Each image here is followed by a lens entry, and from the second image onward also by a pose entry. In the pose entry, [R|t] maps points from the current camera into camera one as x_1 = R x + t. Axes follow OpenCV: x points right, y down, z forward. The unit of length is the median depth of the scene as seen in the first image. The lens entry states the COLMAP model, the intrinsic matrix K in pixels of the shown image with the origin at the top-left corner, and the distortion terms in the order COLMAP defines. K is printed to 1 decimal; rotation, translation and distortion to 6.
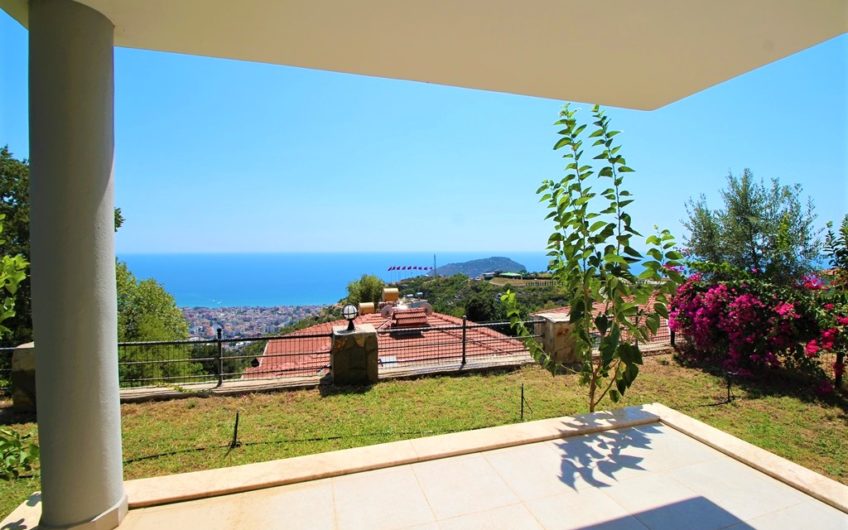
lens RADIAL K [[389.1, 0, 427.2], [0, 389.1, 256.3], [0, 0, 1]] dist [0.001597, -0.015221]
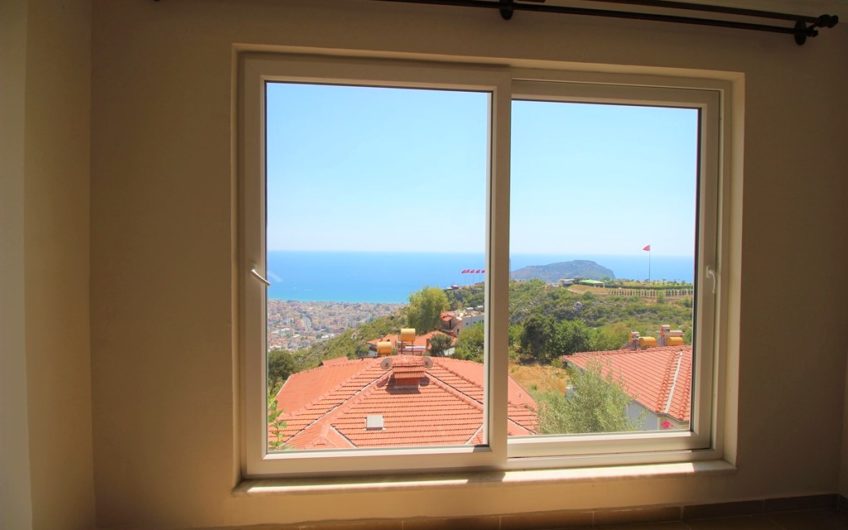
lens RADIAL K [[389.1, 0, 427.2], [0, 389.1, 256.3], [0, 0, 1]] dist [0.001597, -0.015221]
pose [[0.979891, 0.019746, -0.198553, 0.647649], [-0.020081, 0.999798, 0.000327, -0.458267], [0.198520, 0.003666, 0.980090, 0.088192]]
